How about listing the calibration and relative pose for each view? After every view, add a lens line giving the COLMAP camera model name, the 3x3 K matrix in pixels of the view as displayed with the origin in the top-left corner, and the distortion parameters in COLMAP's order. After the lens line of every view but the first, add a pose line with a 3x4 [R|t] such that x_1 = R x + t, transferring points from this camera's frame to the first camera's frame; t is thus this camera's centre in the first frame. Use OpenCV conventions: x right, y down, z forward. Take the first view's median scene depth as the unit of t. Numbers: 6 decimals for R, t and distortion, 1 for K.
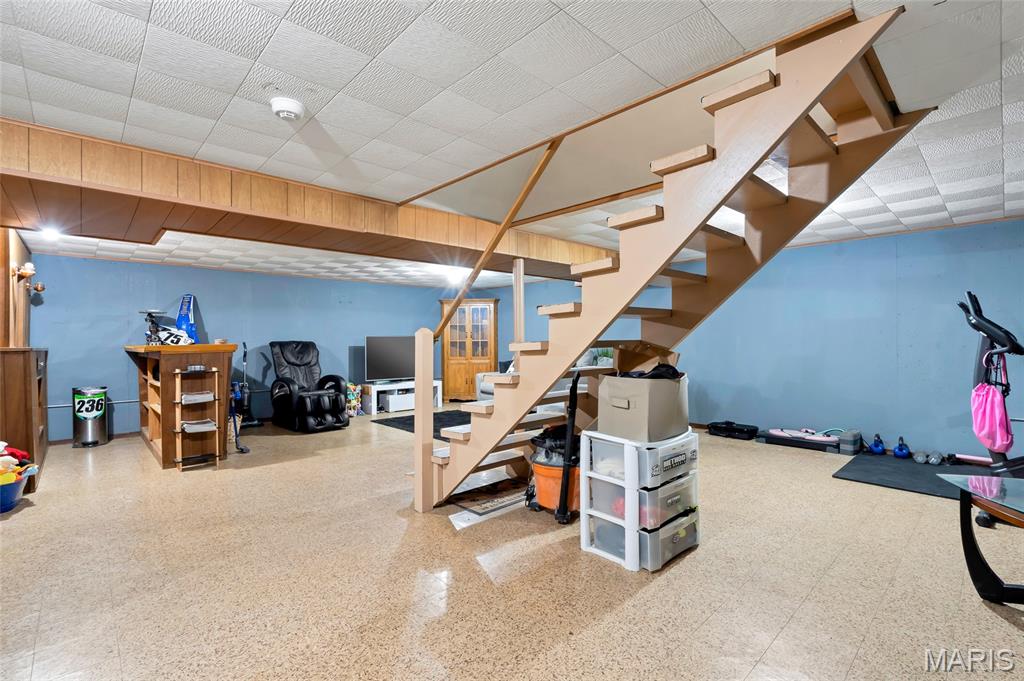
lens RADIAL K [[470.6, 0, 509.2], [0, 470.6, 341.1], [0, 0, 1]] dist [0.000578, 0.001425]
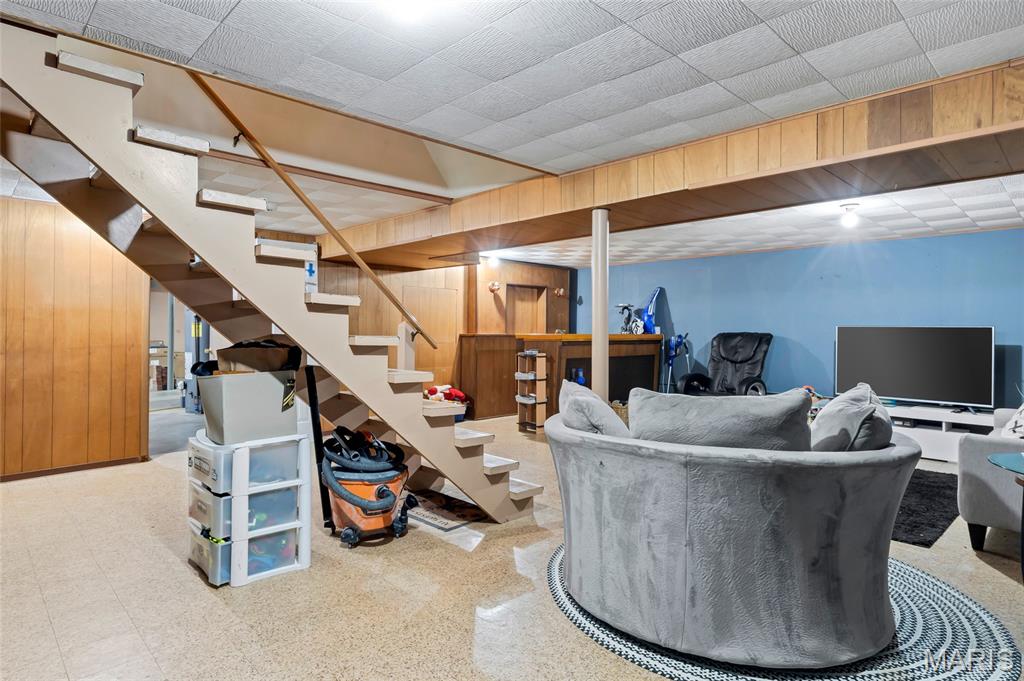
lens RADIAL K [[570.1, 0, 507.5], [0, 570.1, 331.9], [0, 0, 1]] dist [-0.001668, -0.000321]
pose [[0.018703, 0.014206, -0.999724, 0.665313], [-0.007863, 0.999870, 0.014061, -0.013552], [0.999794, 0.007598, 0.018813, 0.708311]]
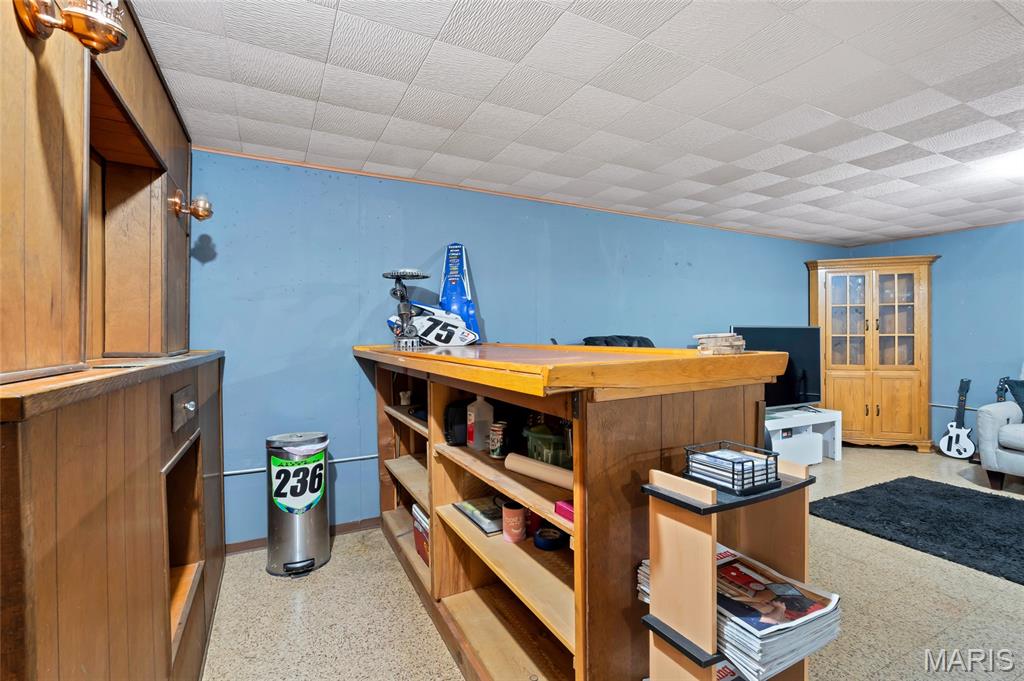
lens RADIAL K [[470.6, 0, 509.4], [0, 470.6, 336.6], [0, 0, 1]] dist [0.000578, 0.001425]
pose [[0.961603, -0.000715, -0.274445, -0.544648], [0.001383, 0.999997, 0.002241, -0.000819], [0.274442, -0.002534, 0.961600, 0.592791]]
